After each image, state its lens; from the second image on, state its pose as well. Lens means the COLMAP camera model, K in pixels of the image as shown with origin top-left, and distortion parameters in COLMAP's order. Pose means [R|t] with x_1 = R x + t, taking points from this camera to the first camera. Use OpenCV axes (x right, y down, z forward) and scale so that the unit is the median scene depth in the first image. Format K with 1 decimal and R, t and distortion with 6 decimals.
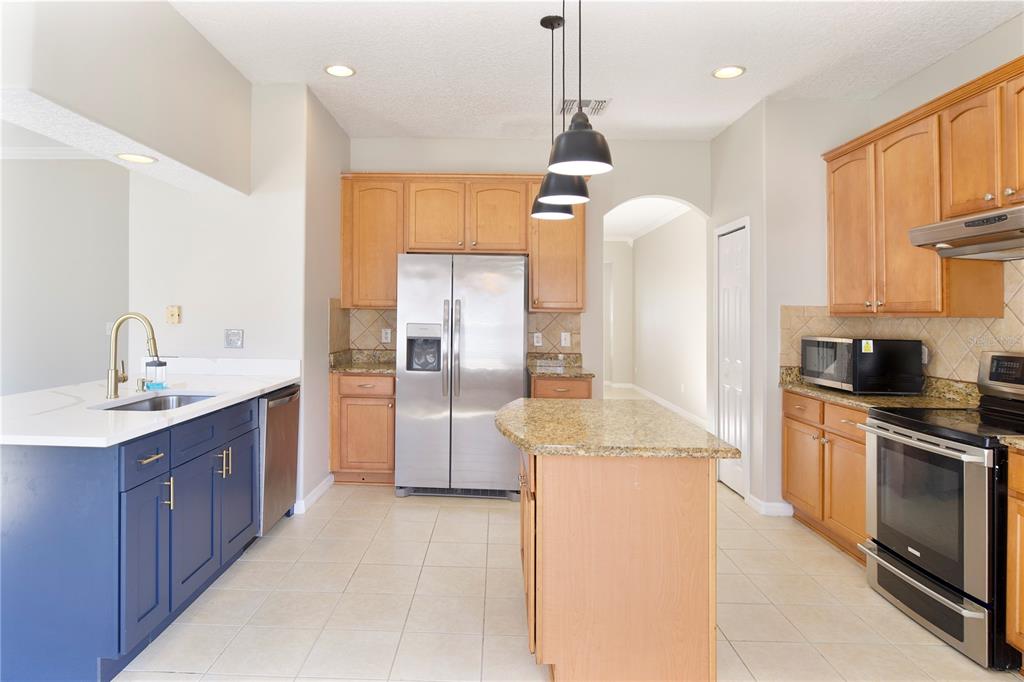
lens RADIAL K [[603.4, 0, 511.5], [0, 603.4, 323.4], [0, 0, 1]] dist [-0.024830, -0.000381]
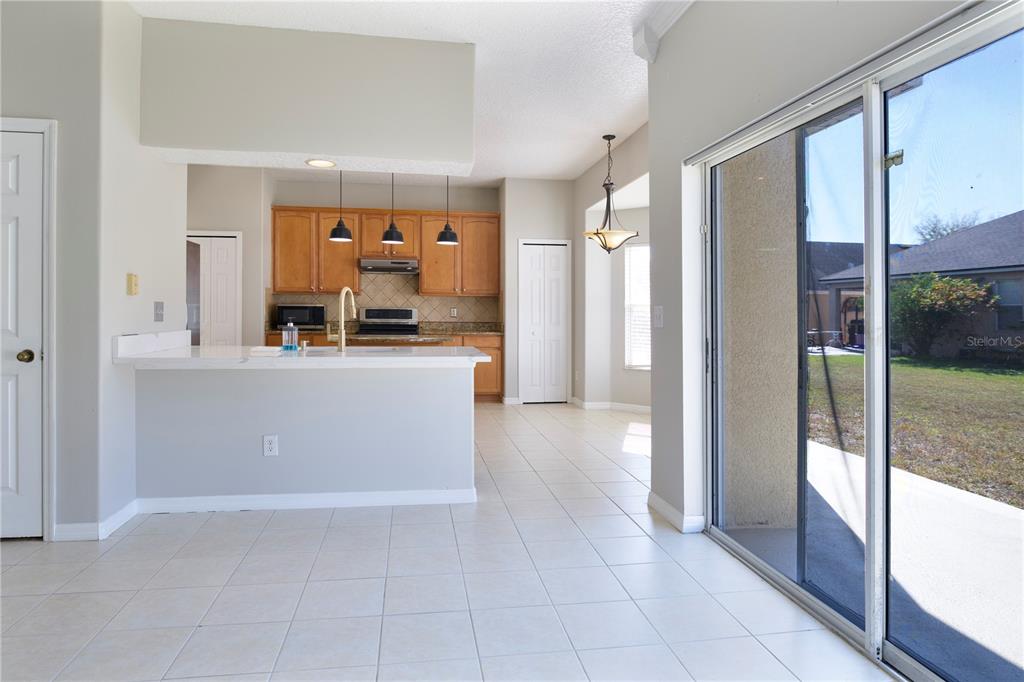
lens RADIAL K [[603.4, 0, 511.5], [0, 603.4, 323.4], [0, 0, 1]] dist [-0.024830, -0.000381]
pose [[-0.140558, -0.041033, 0.989222, -1.791120], [0.002732, 0.999121, 0.041832, 0.005200], [-0.990069, 0.008582, -0.140322, 0.673744]]
